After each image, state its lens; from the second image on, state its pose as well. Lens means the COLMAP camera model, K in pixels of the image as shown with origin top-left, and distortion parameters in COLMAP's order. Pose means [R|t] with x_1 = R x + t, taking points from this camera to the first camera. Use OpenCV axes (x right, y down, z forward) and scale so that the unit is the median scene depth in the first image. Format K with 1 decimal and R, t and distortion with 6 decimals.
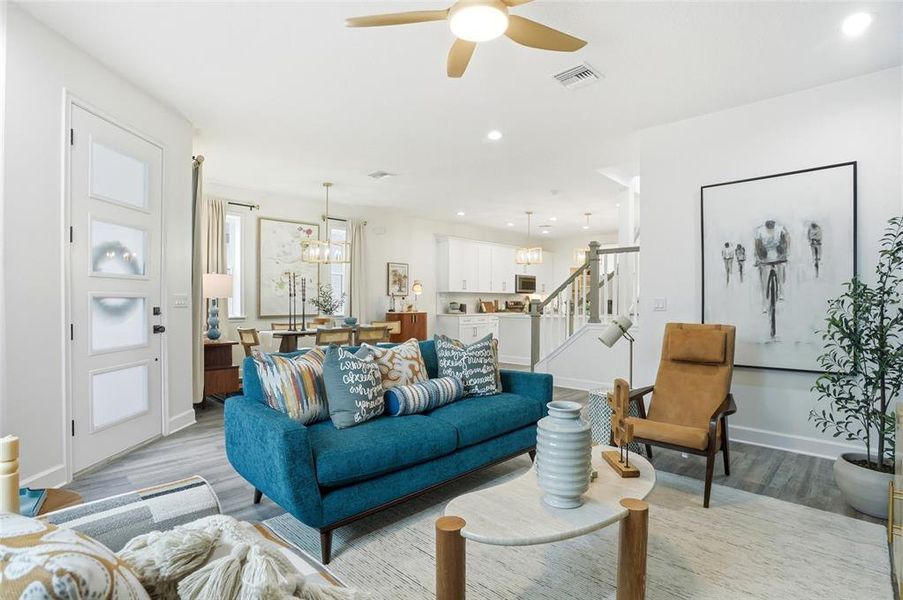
lens RADIAL K [[433.2, 0, 451.2], [0, 433.2, 302.3], [0, 0, 1]] dist [-0.020809, 0.000885]
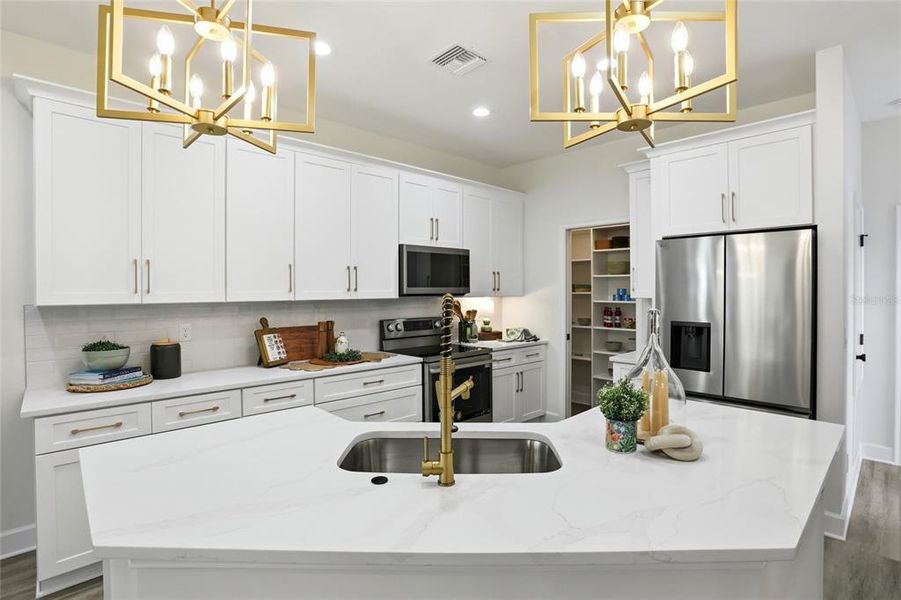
lens RADIAL K [[432.2, 0, 446.6], [0, 432.2, 297.2], [0, 0, 1]] dist [-0.020809, 0.000885]
pose [[0.999828, -0.016517, -0.008483, 0.187992], [0.016516, 0.999864, -0.000181, -0.021134], [0.008485, 0.000041, 0.999964, 0.662808]]
